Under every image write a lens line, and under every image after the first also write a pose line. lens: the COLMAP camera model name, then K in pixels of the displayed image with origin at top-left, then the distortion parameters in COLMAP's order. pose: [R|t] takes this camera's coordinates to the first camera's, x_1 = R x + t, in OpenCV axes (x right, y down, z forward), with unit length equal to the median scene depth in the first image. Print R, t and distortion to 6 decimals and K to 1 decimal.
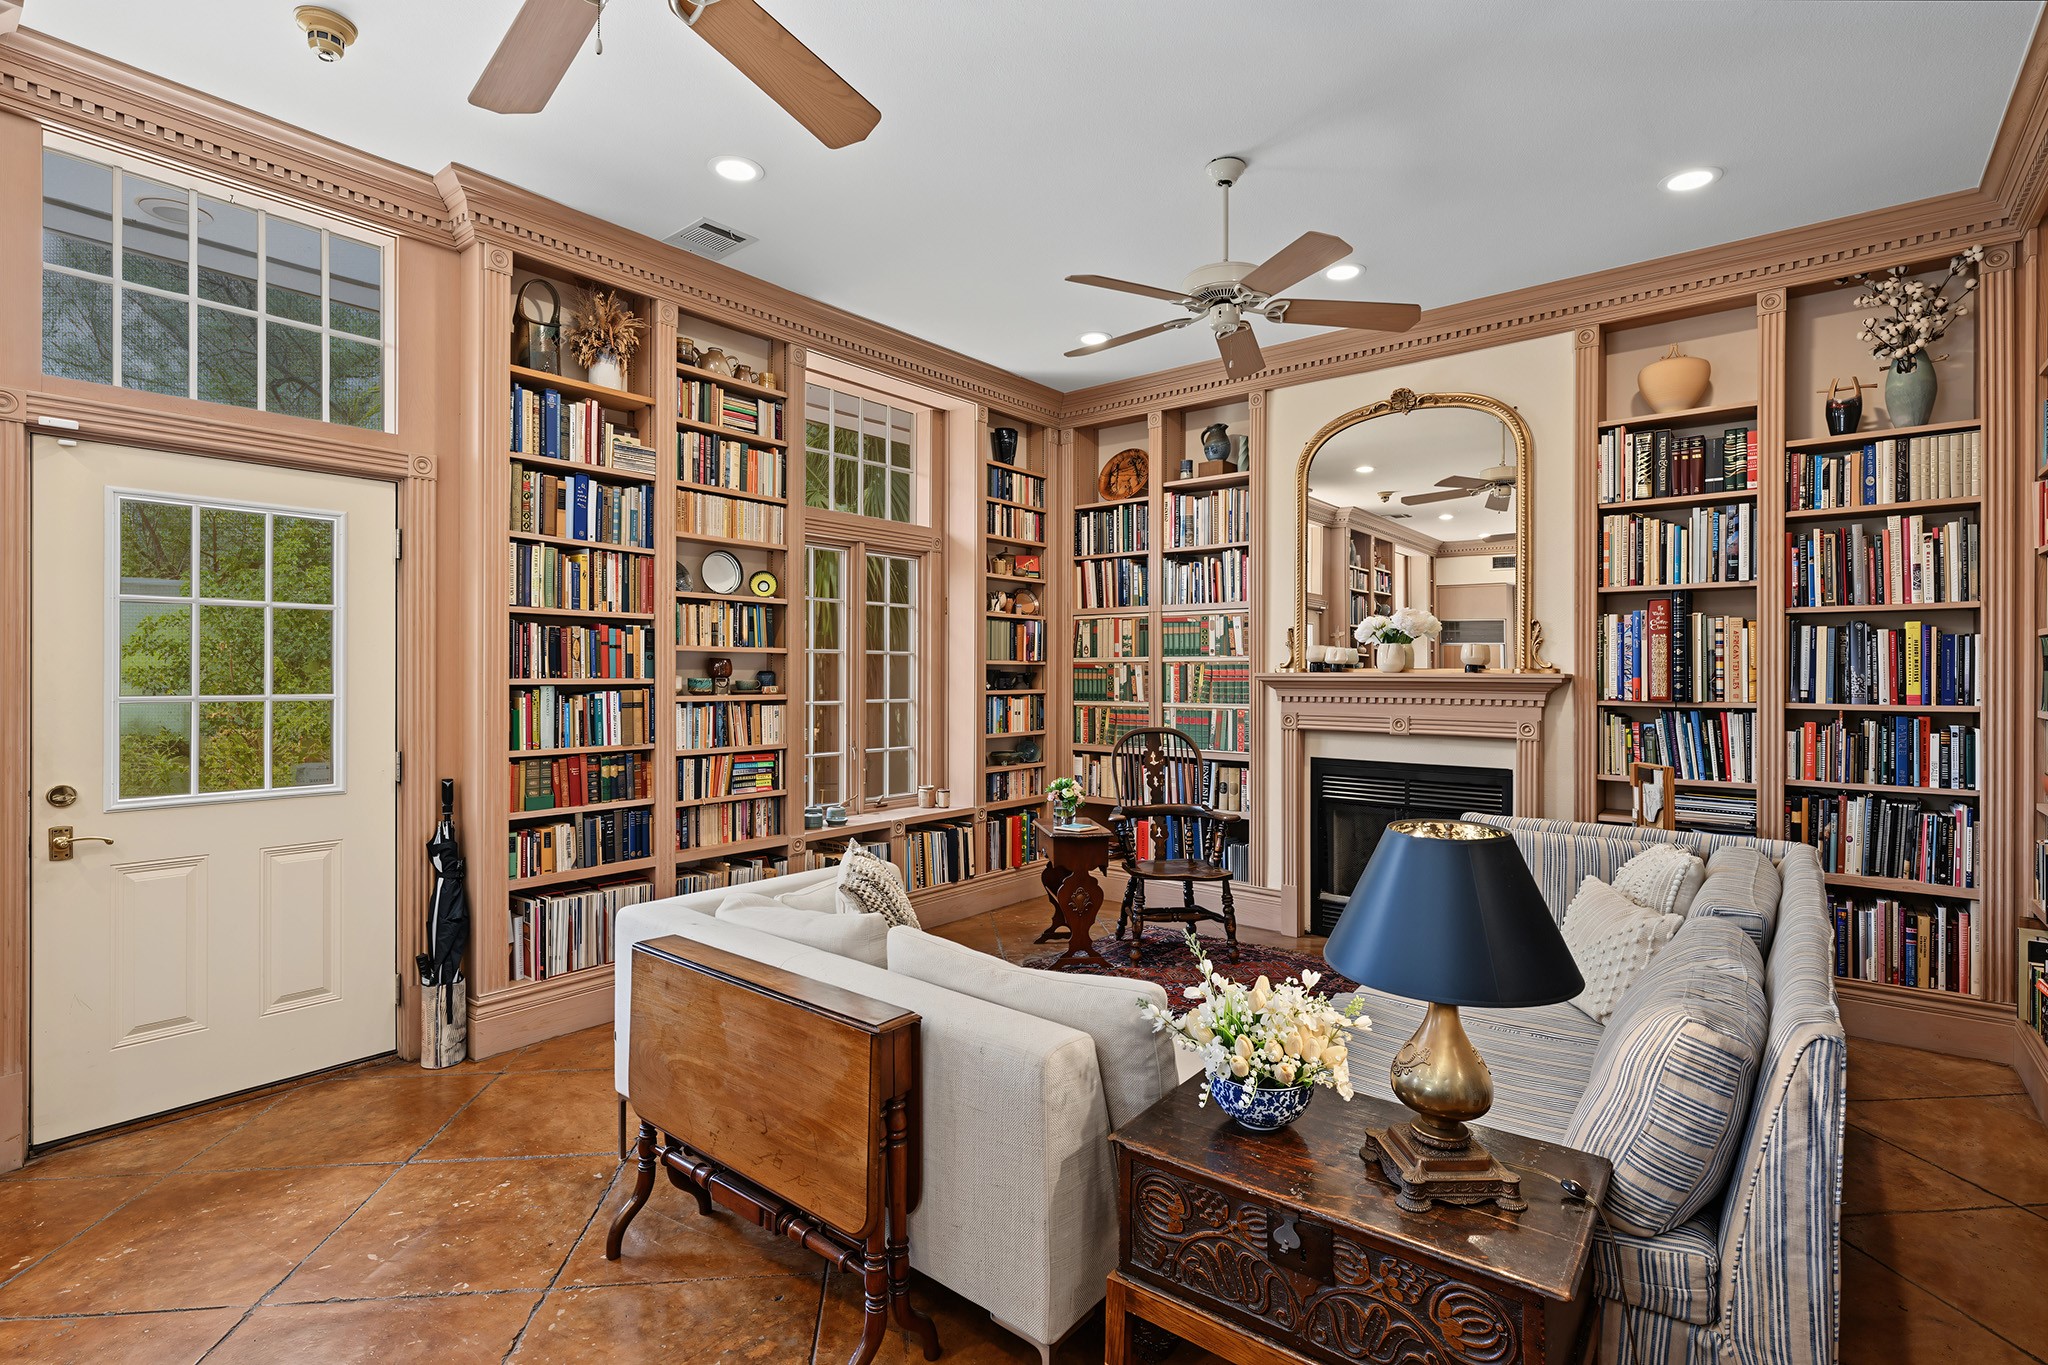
lens RADIAL K [[967.4, 0, 1018.1], [0, 967.4, 671.7], [0, 0, 1]] dist [-0.001382, -0.000139]
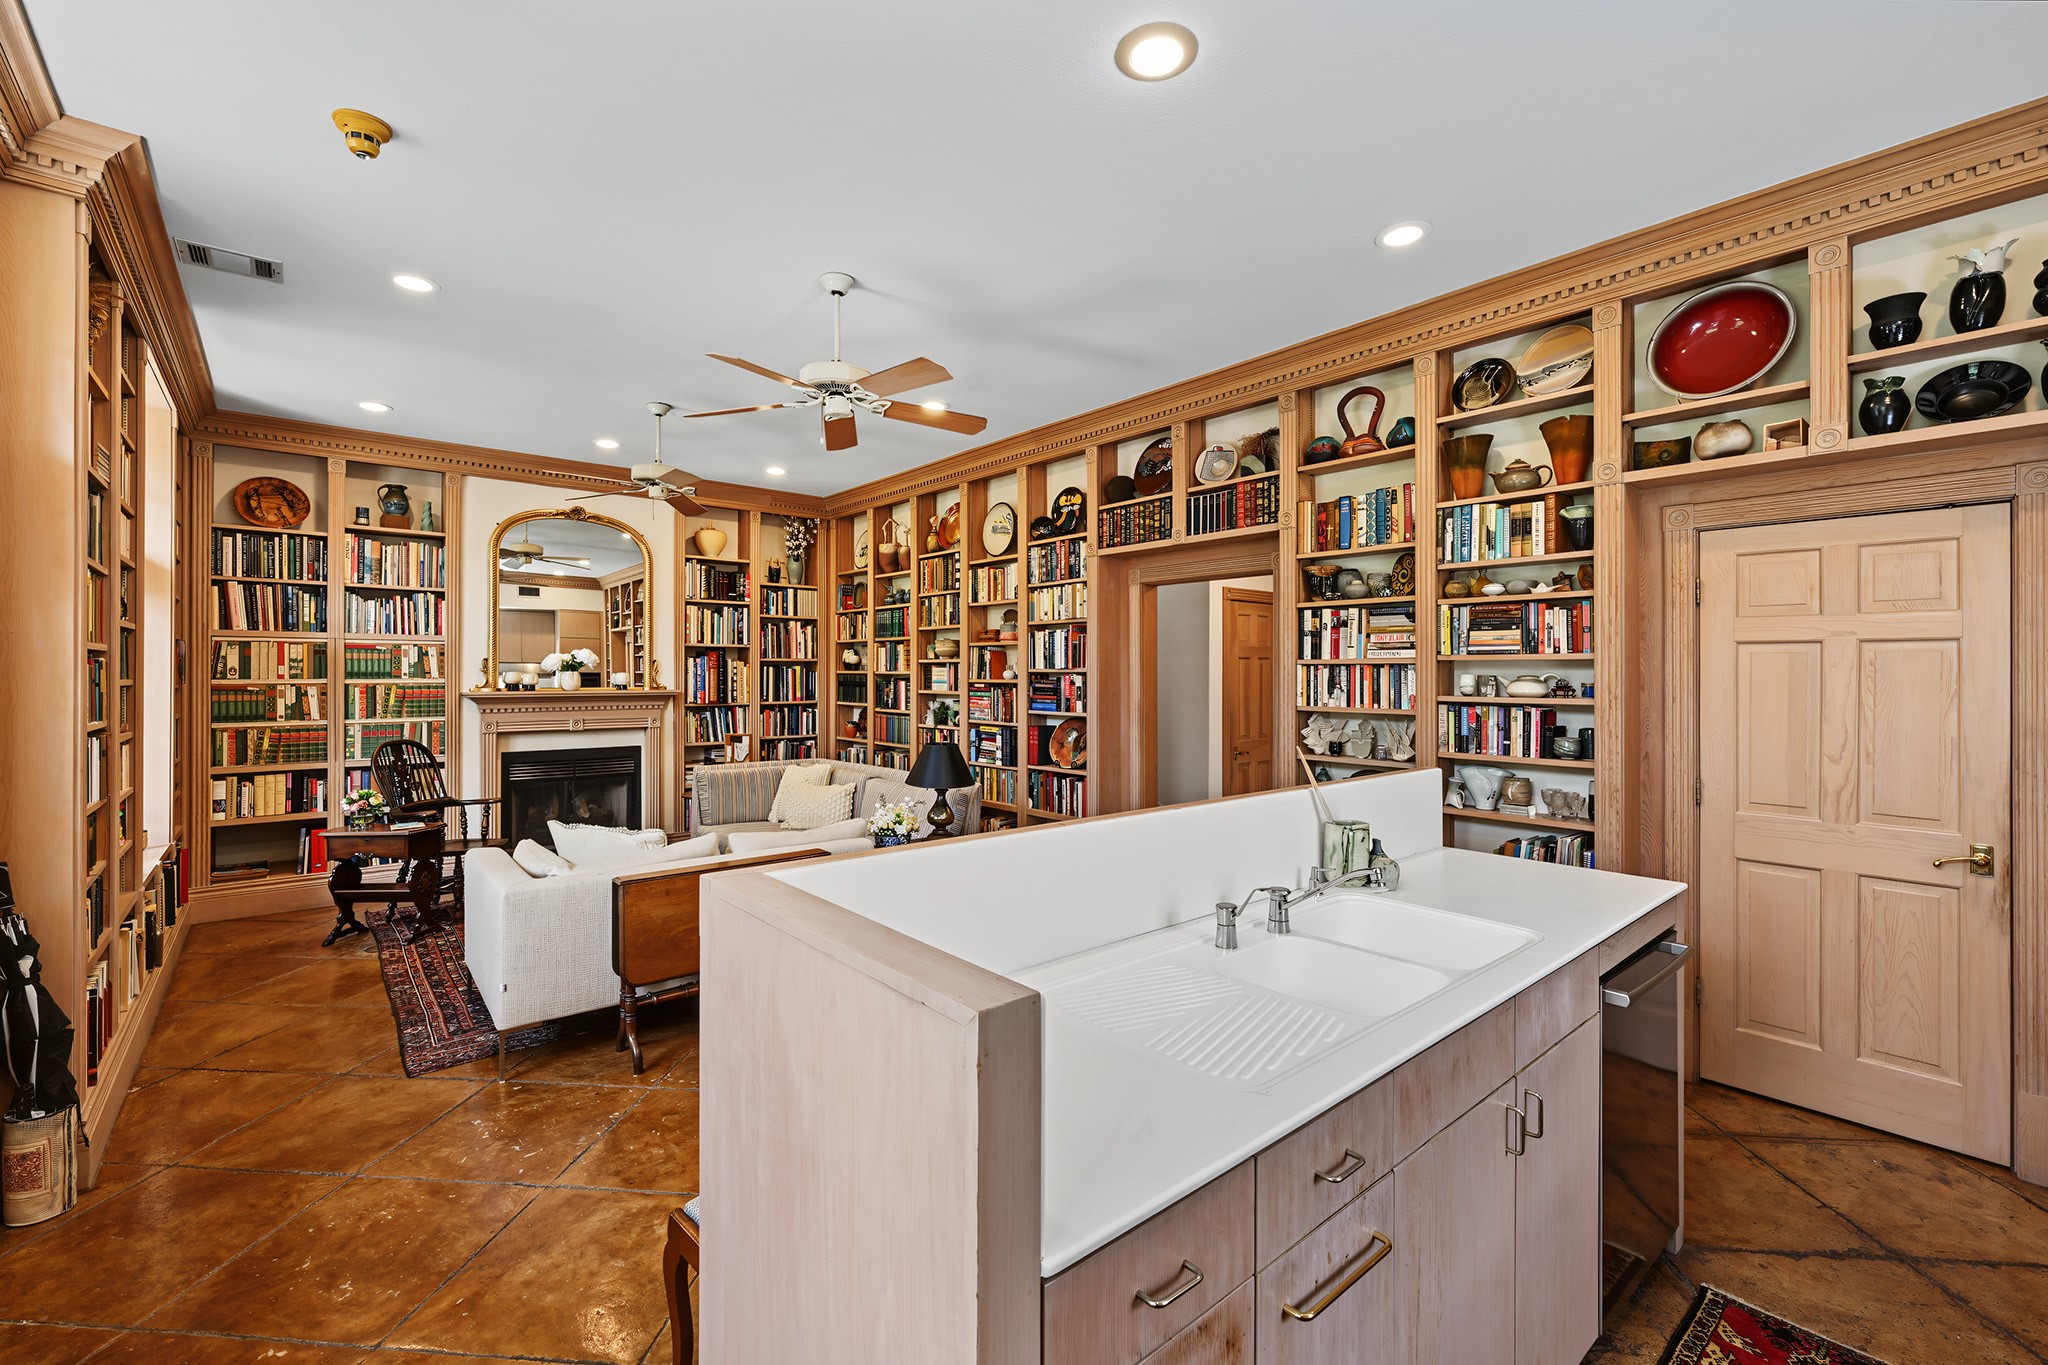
lens RADIAL K [[853.7, 0, 1013.1], [0, 853.7, 669.9], [0, 0, 1]] dist [-0.001316, 0.001244]
pose [[0.189069, 0.001040, 0.981963, -0.926106], [-0.002163, 0.999997, -0.000642, -0.036688], [-0.981961, -0.002002, 0.189071, 0.065979]]
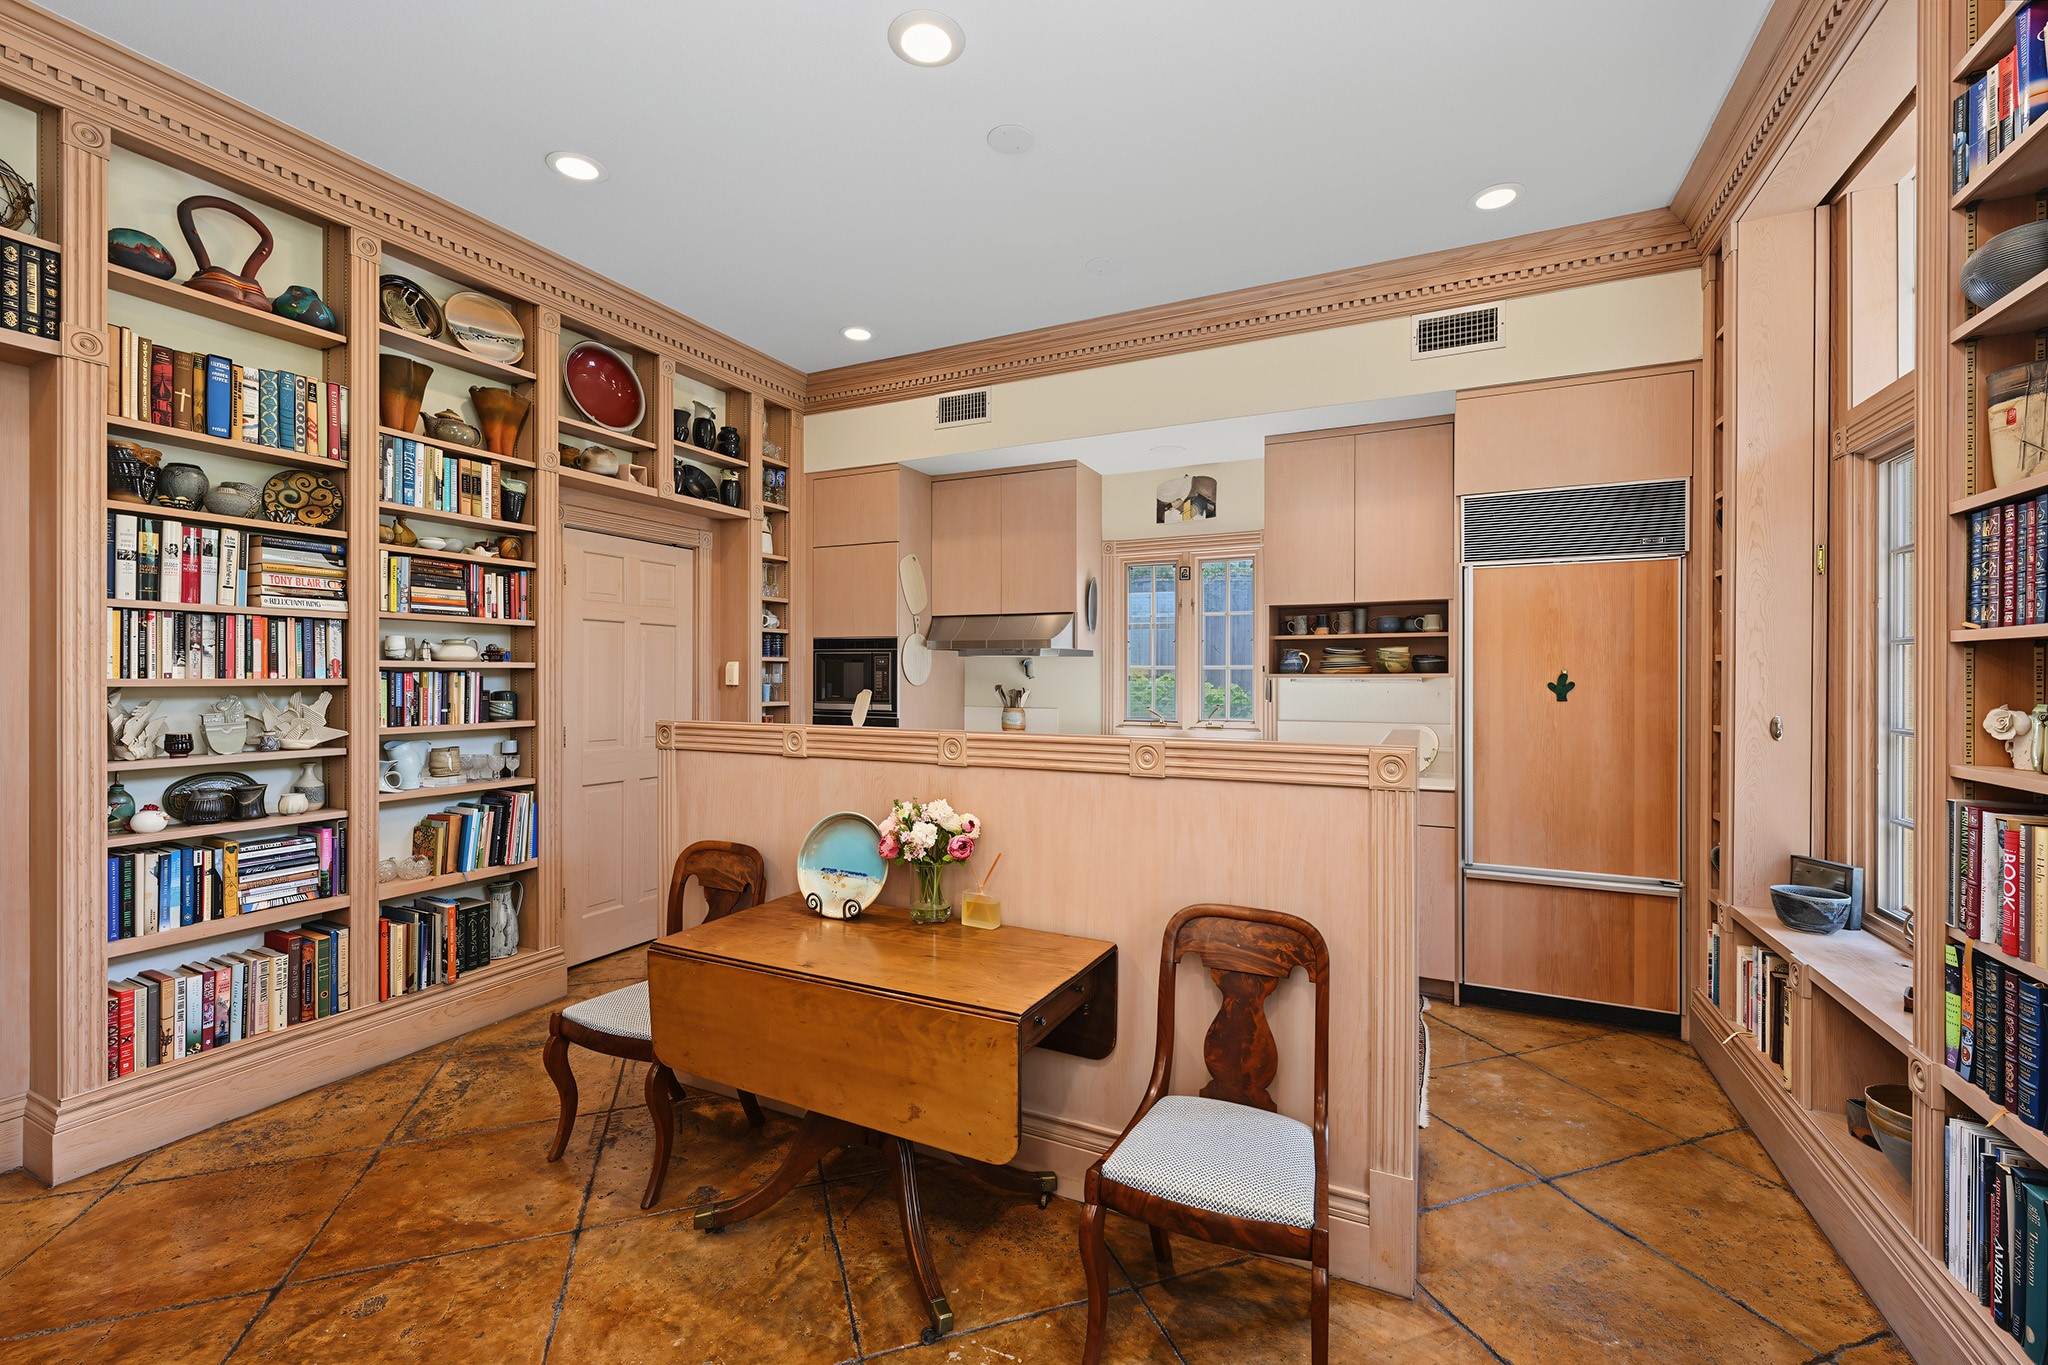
lens RADIAL K [[853.7, 0, 1015.3], [0, 853.7, 670.2], [0, 0, 1]] dist [-0.001316, 0.001244]
pose [[-0.975725, -0.006951, -0.218891, -0.342094], [-0.005311, 0.999953, -0.008078, 0.000167], [0.218936, -0.006719, -0.975716, 0.628540]]
